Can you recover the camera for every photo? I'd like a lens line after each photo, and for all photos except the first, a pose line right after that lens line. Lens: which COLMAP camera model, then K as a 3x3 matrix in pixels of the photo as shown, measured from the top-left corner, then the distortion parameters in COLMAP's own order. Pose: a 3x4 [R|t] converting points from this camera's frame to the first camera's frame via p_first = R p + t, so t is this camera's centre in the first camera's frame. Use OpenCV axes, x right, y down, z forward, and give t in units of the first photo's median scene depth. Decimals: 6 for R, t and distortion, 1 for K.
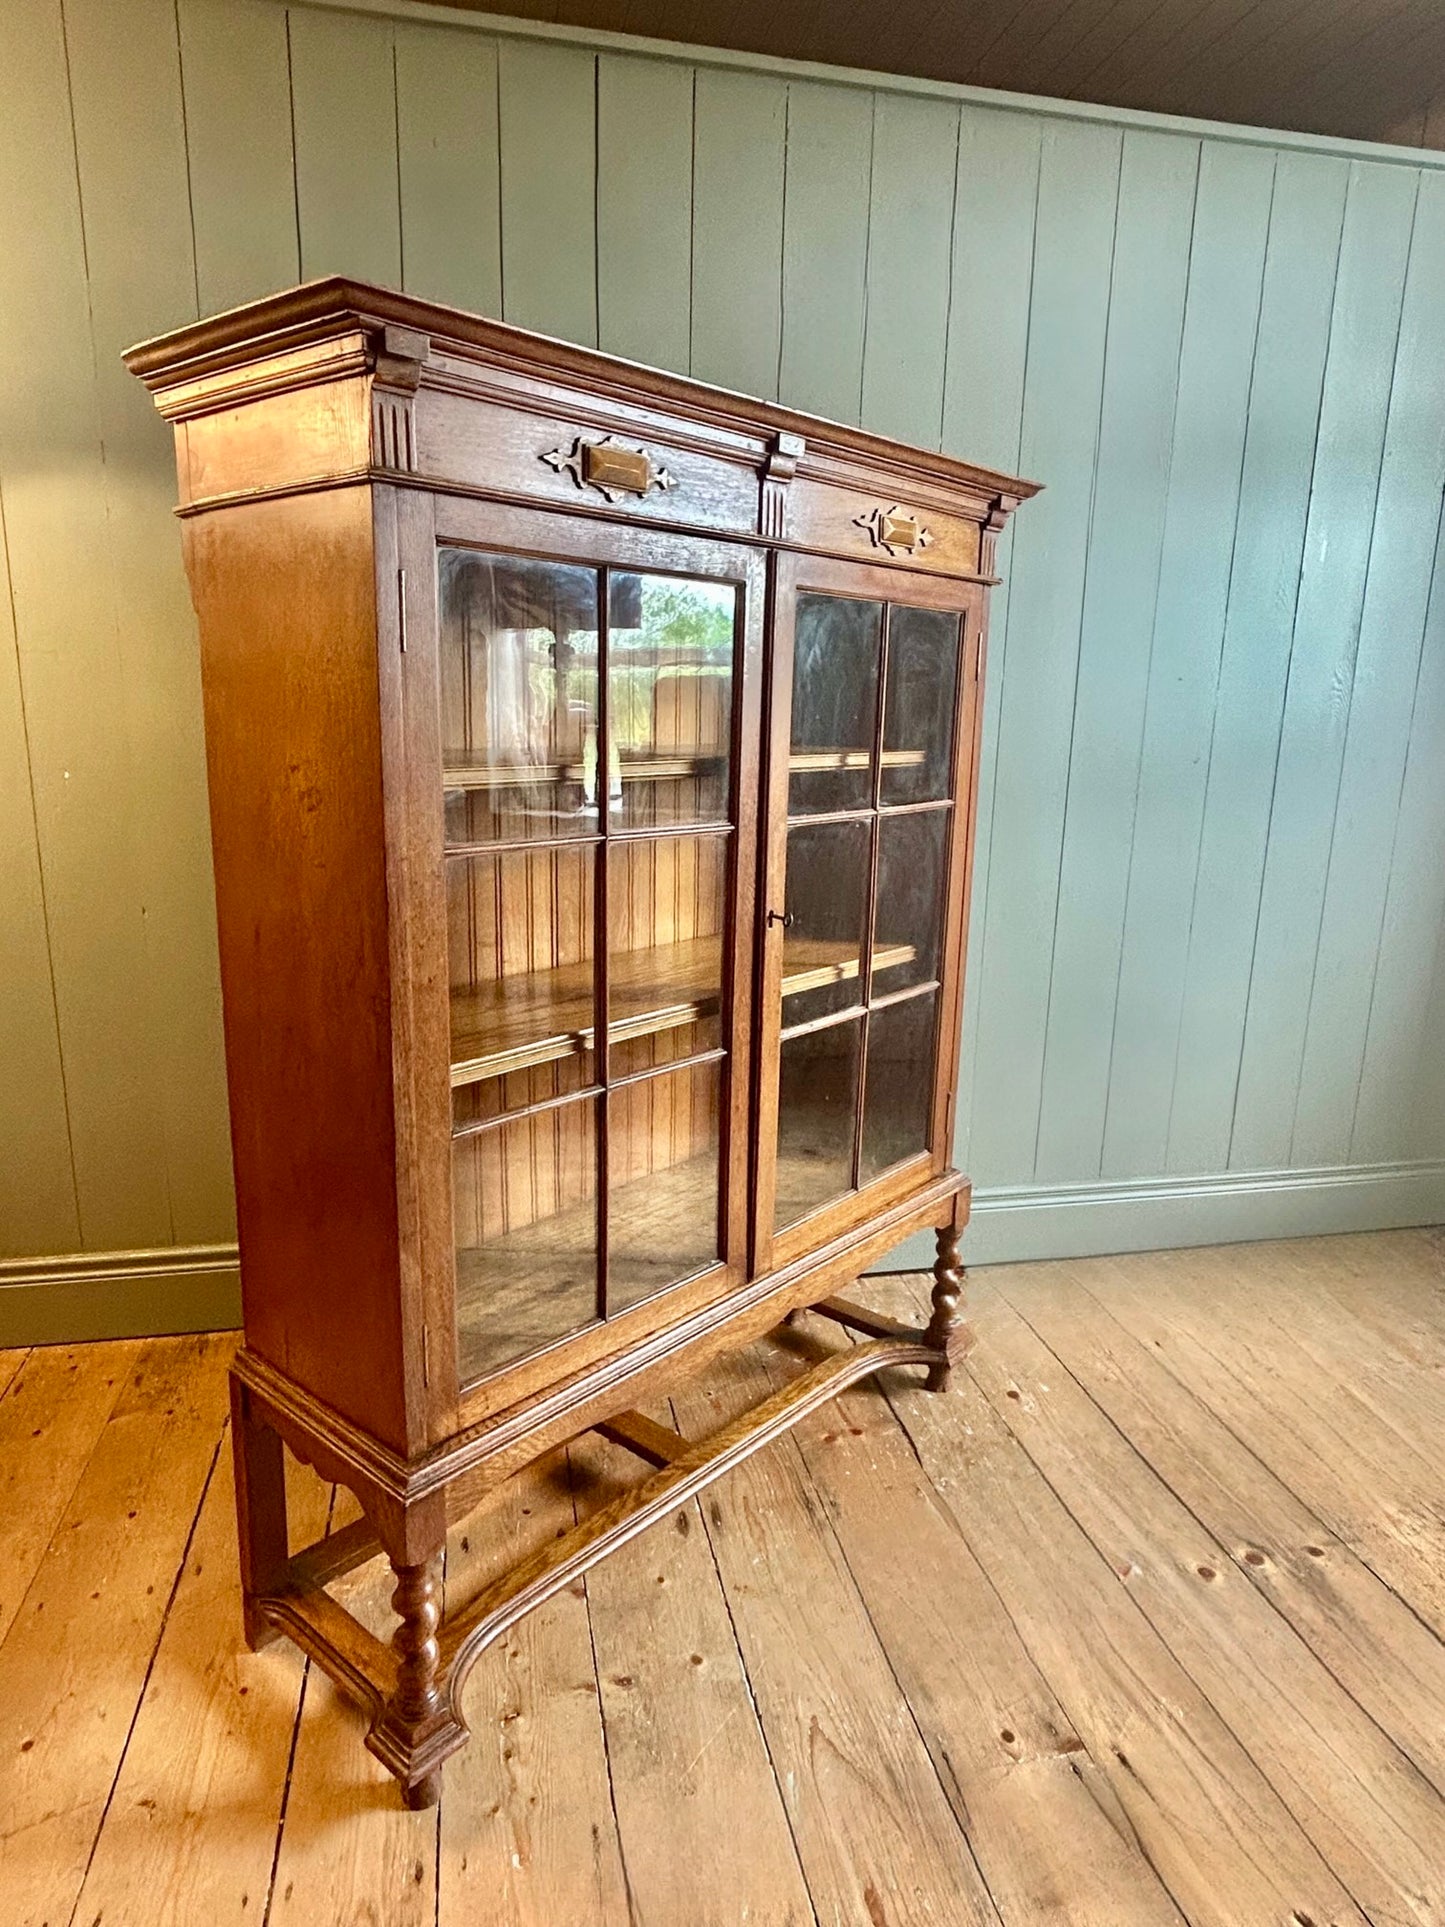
lens RADIAL K [[1192.3, 0, 735.3], [0, 1192.3, 962.7], [0, 0, 1]] dist [-0.015447, 0.010732]
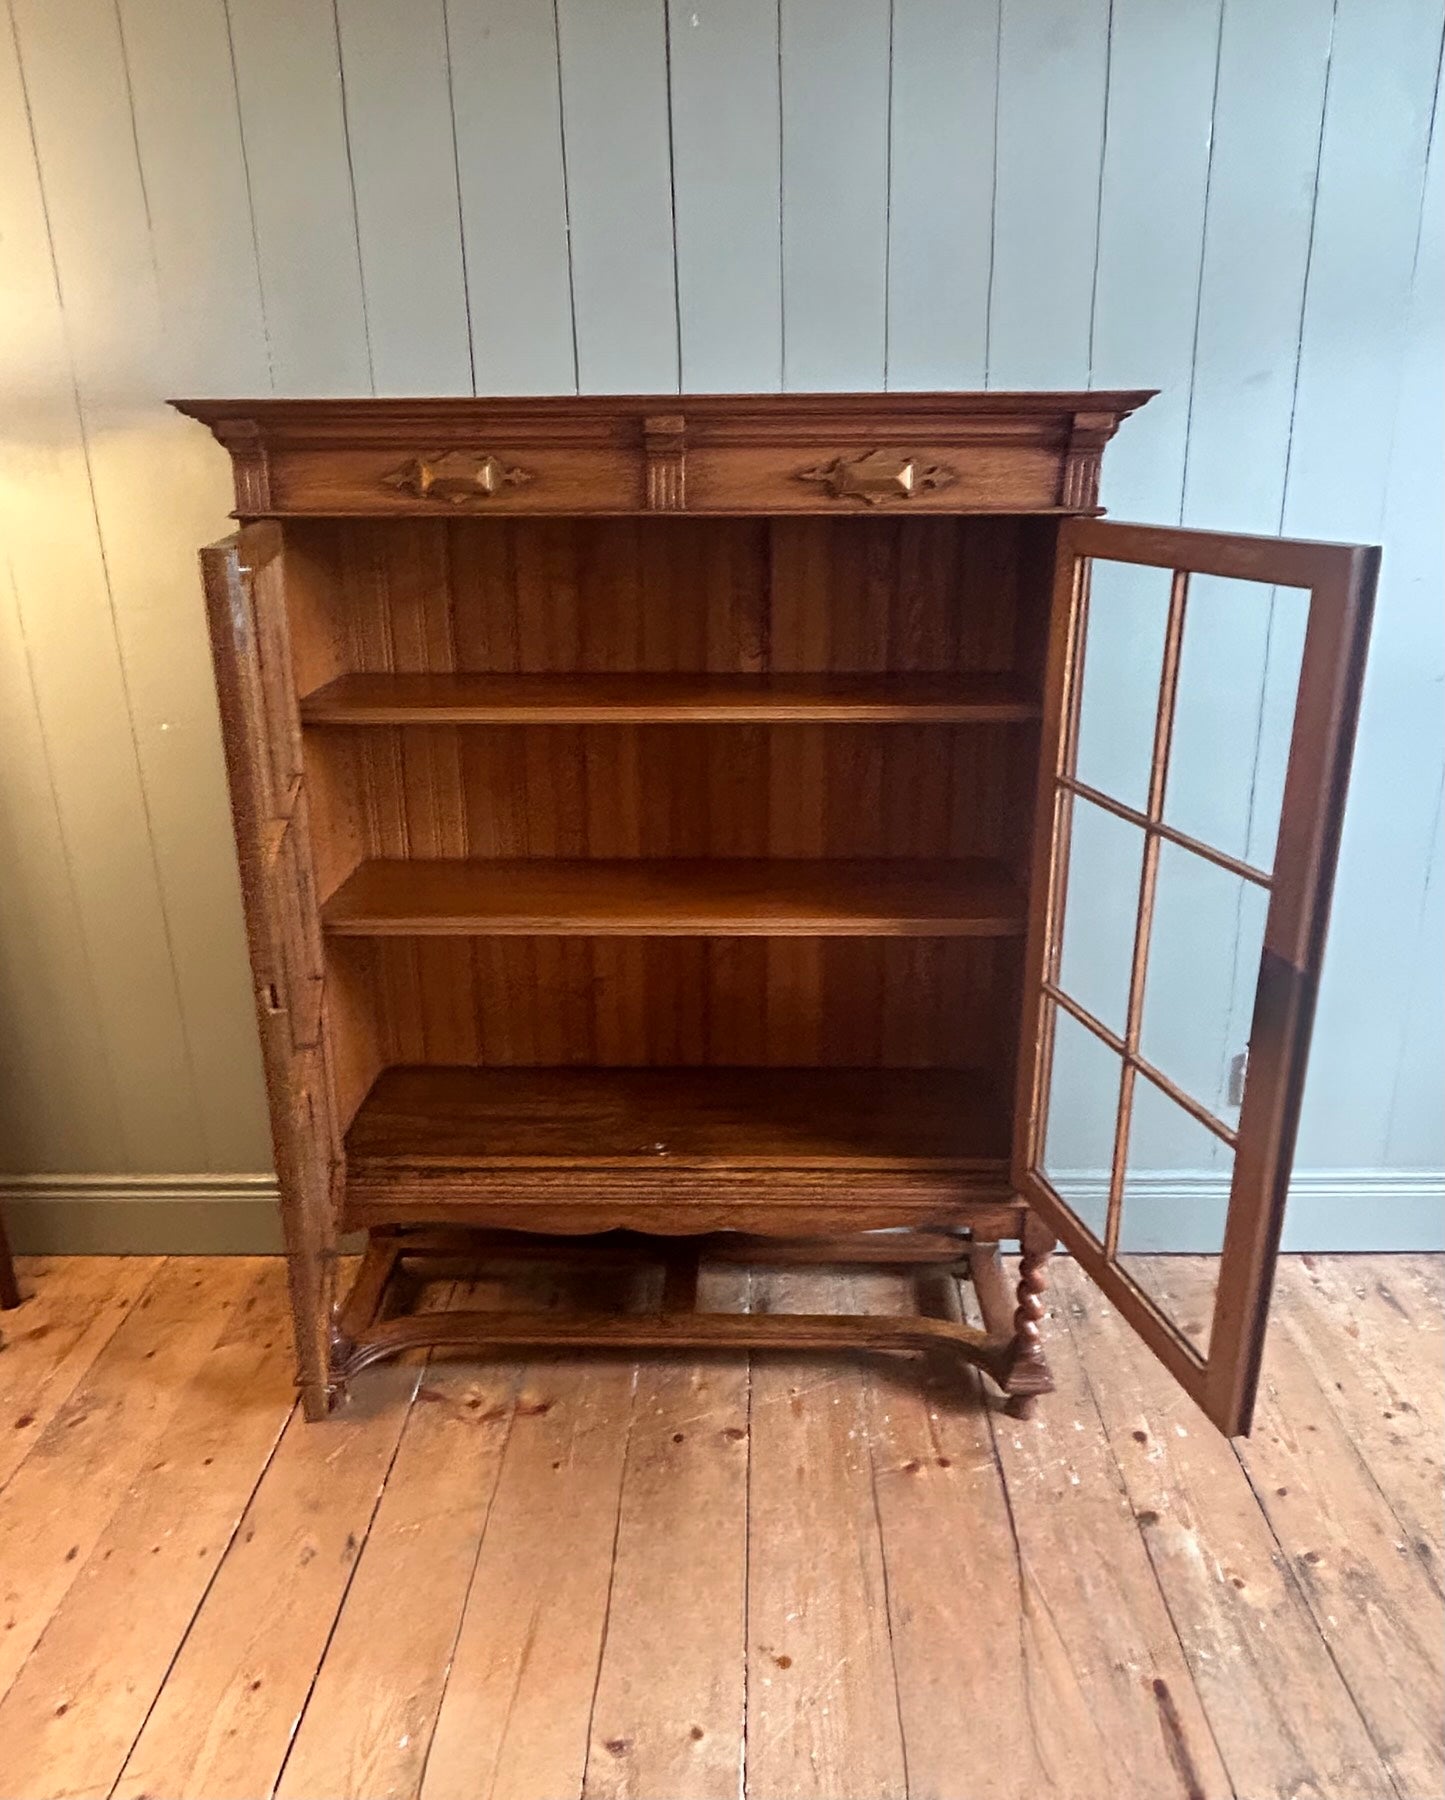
lens RADIAL K [[1243.9, 0, 728.2], [0, 1243.9, 849.4], [0, 0, 1]] dist [-0.009859, 0.002787]
pose [[0.970092, 0.032151, -0.240600, 0.177187], [-0.013468, 0.996792, 0.078900, -0.160760], [0.242365, -0.073300, 0.967412, 0.098285]]
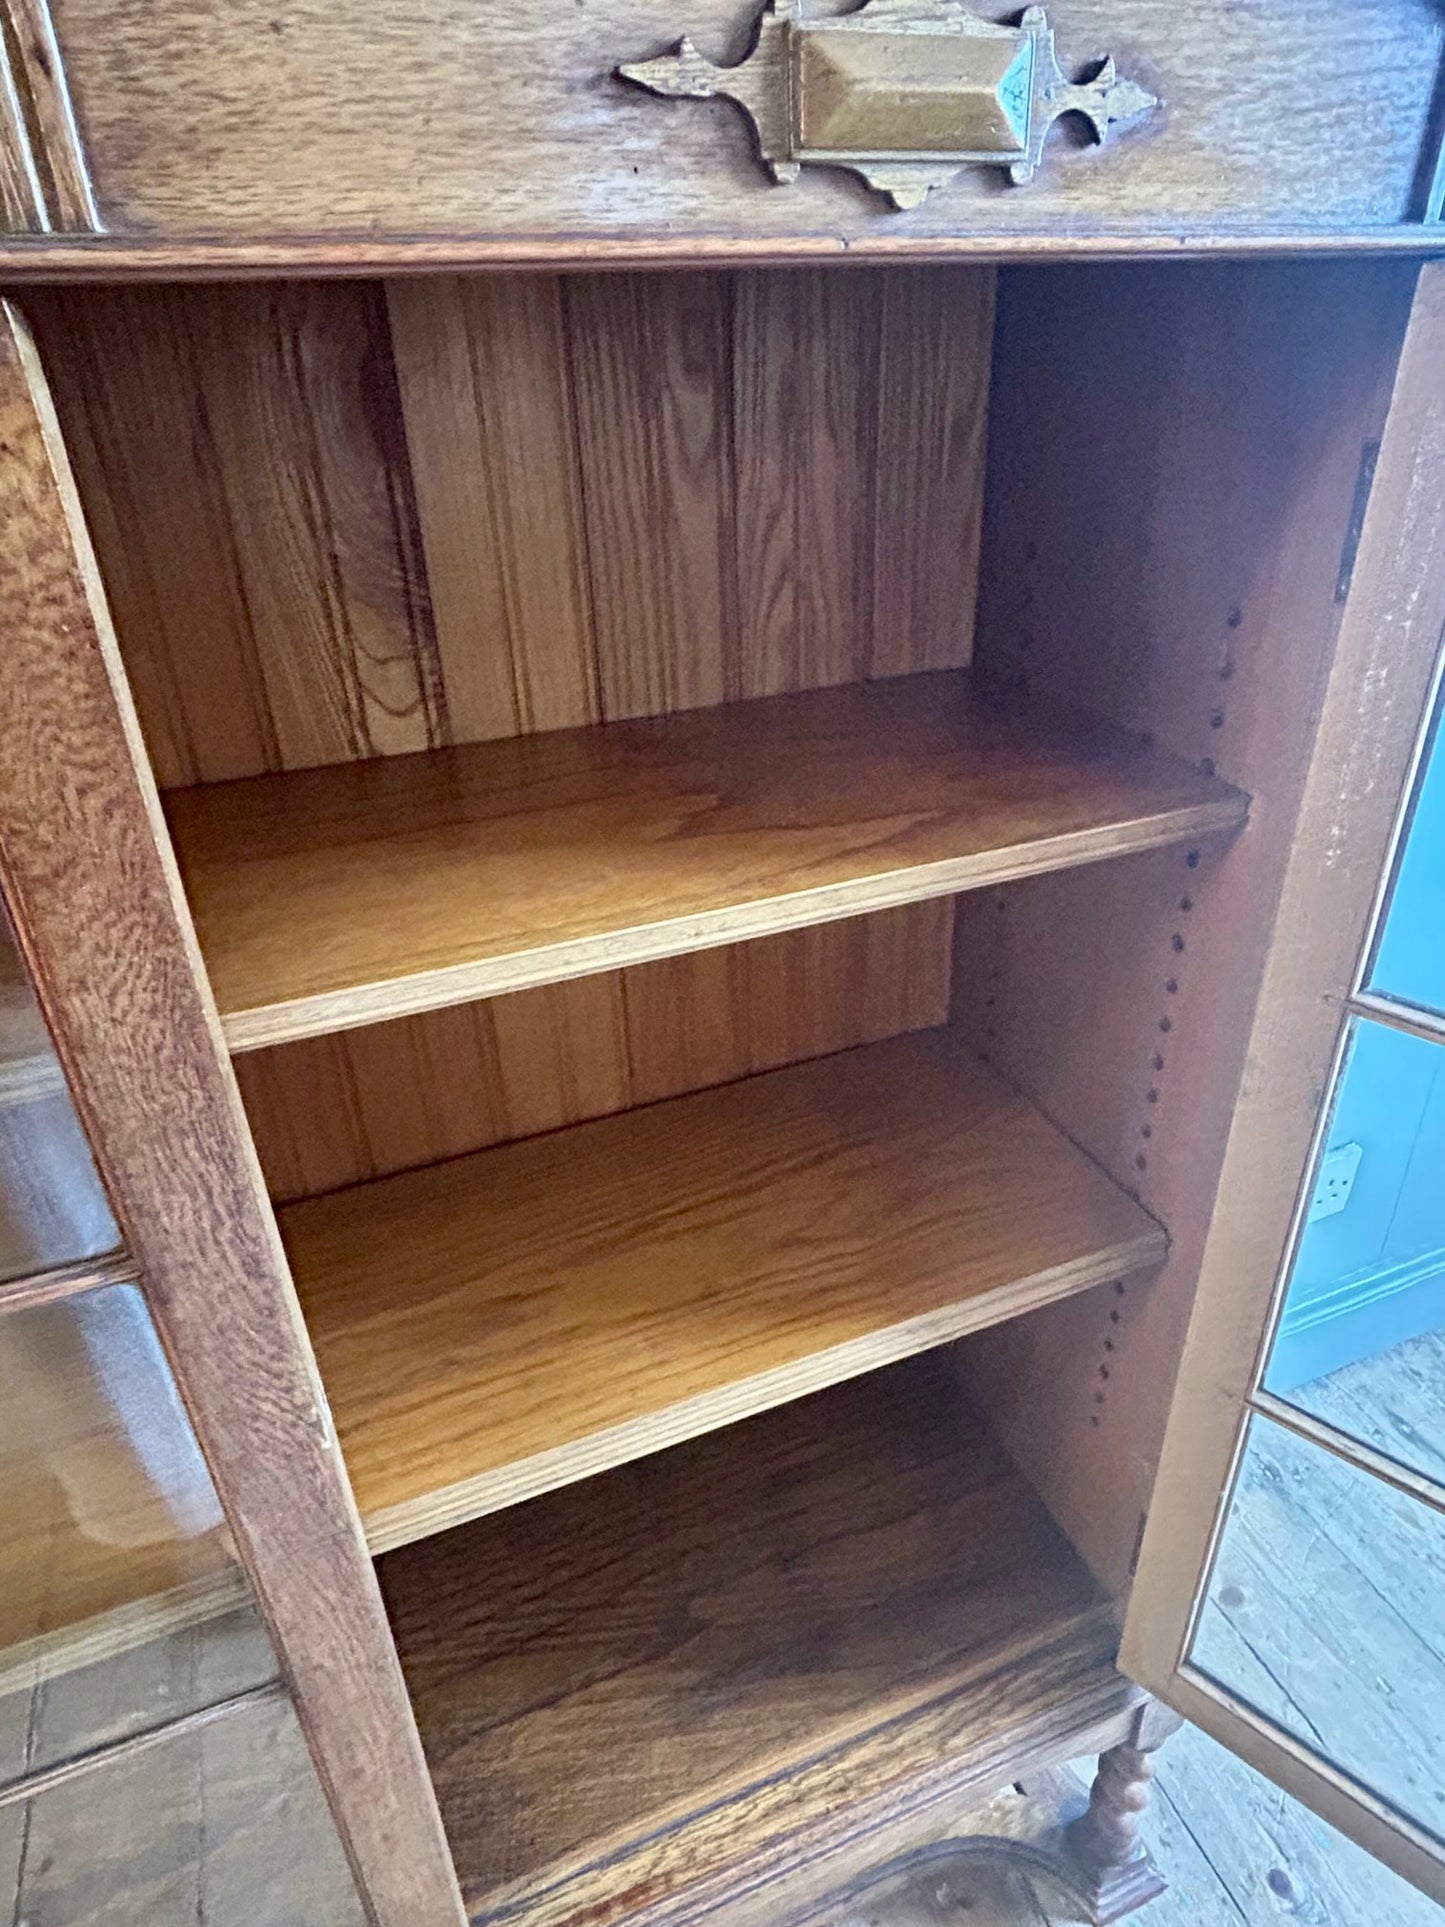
lens RADIAL K [[1192.3, 0, 735.3], [0, 1192.3, 945.1], [0, 0, 1]] dist [-0.015447, 0.010732]
pose [[0.985595, -0.129075, 0.109281, -0.017948], [0.094267, 0.955746, 0.278680, -0.273664], [-0.140416, -0.264364, 0.954146, 0.767717]]
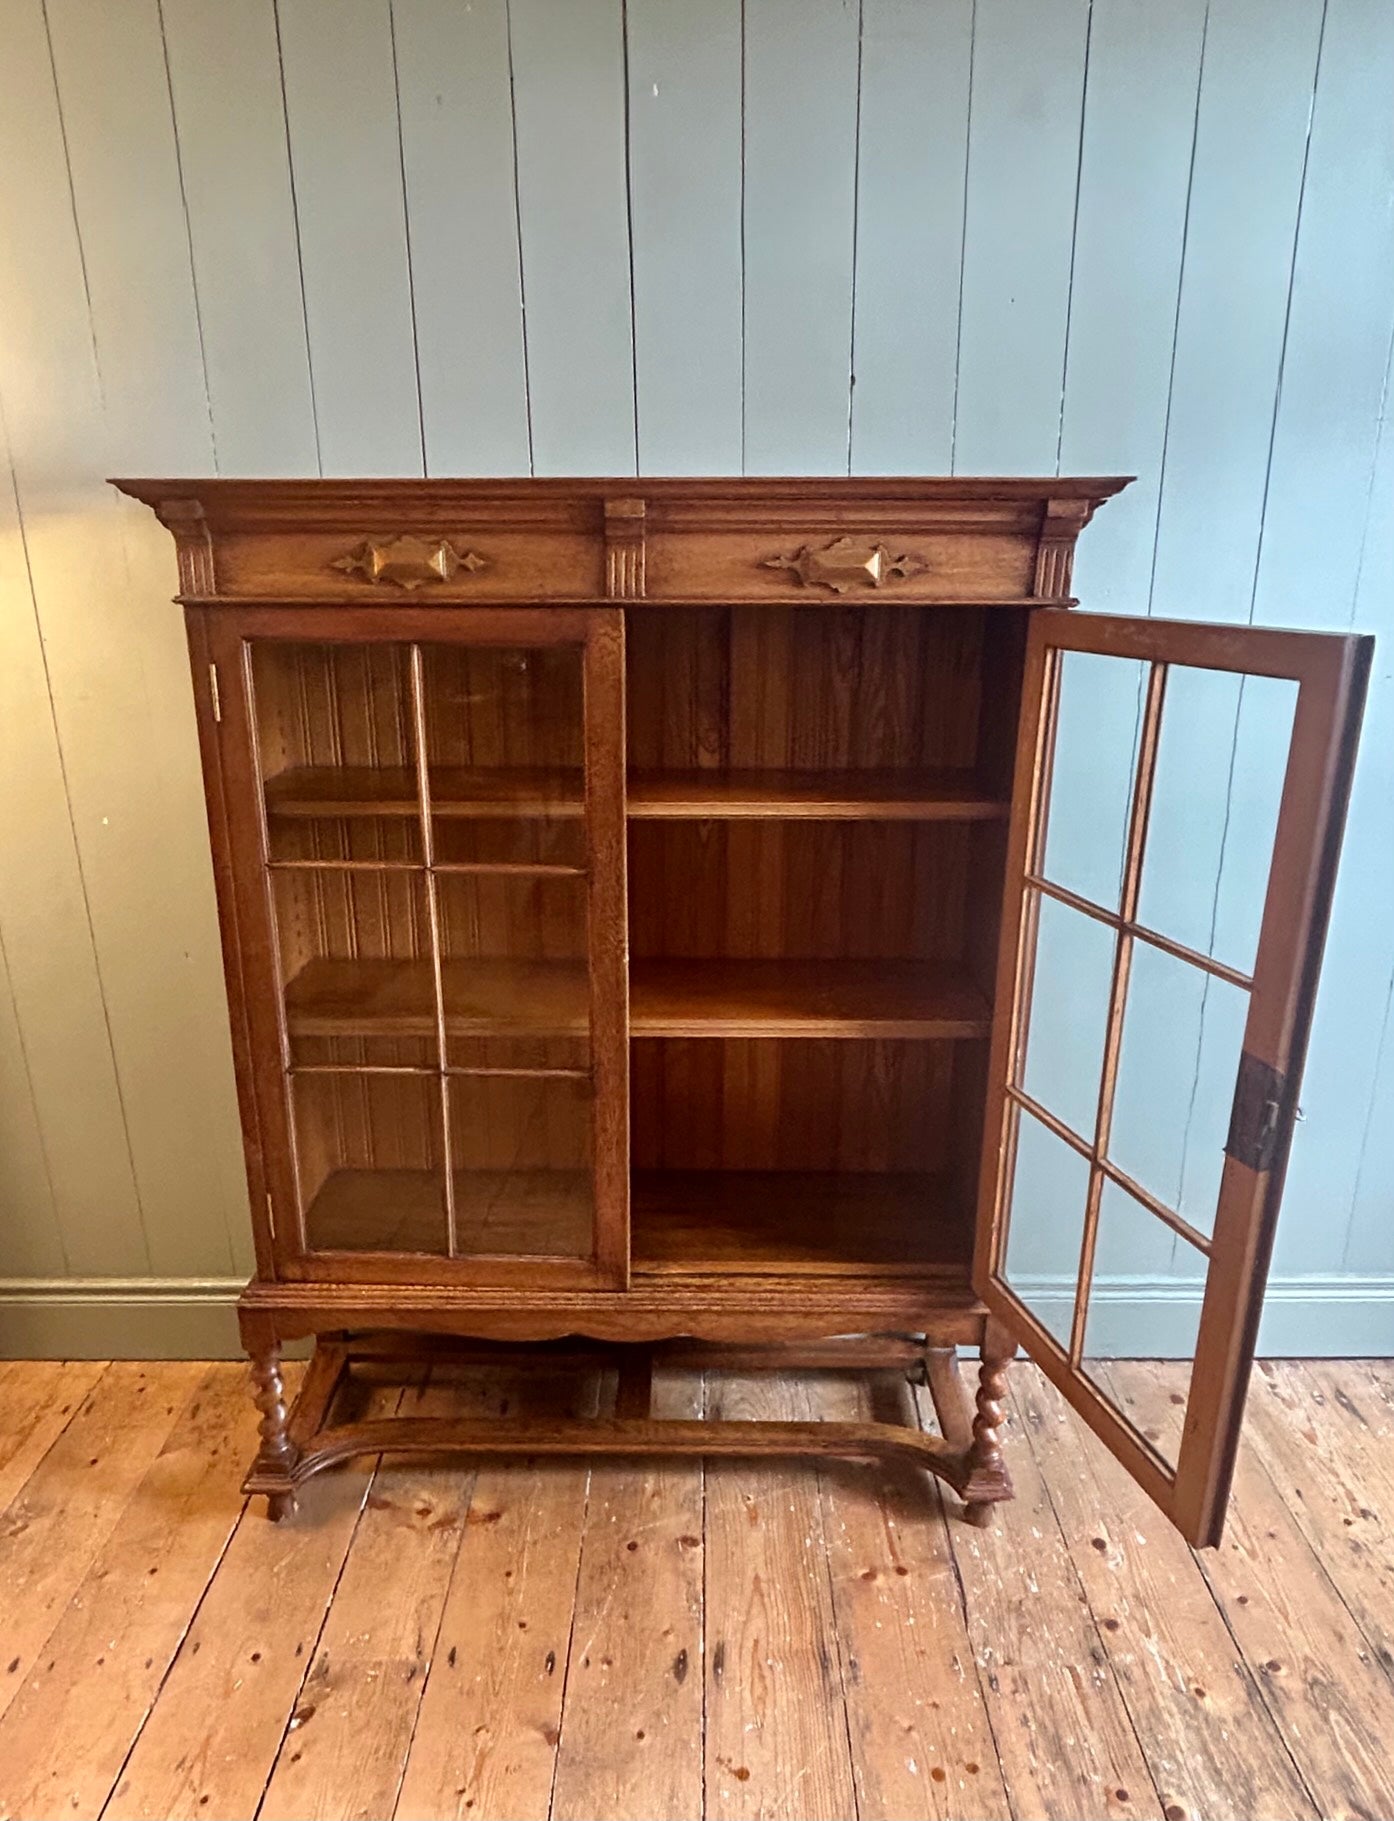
lens RADIAL K [[1246.6, 0, 685.2], [0, 1246.6, 972.4], [0, 0, 1]] dist [-0.010051, 0.003518]
pose [[0.972645, 0.039732, -0.228872, 0.159981], [-0.018142, 0.995247, 0.095675, -0.156925], [0.231586, -0.088905, 0.968743, 0.115971]]
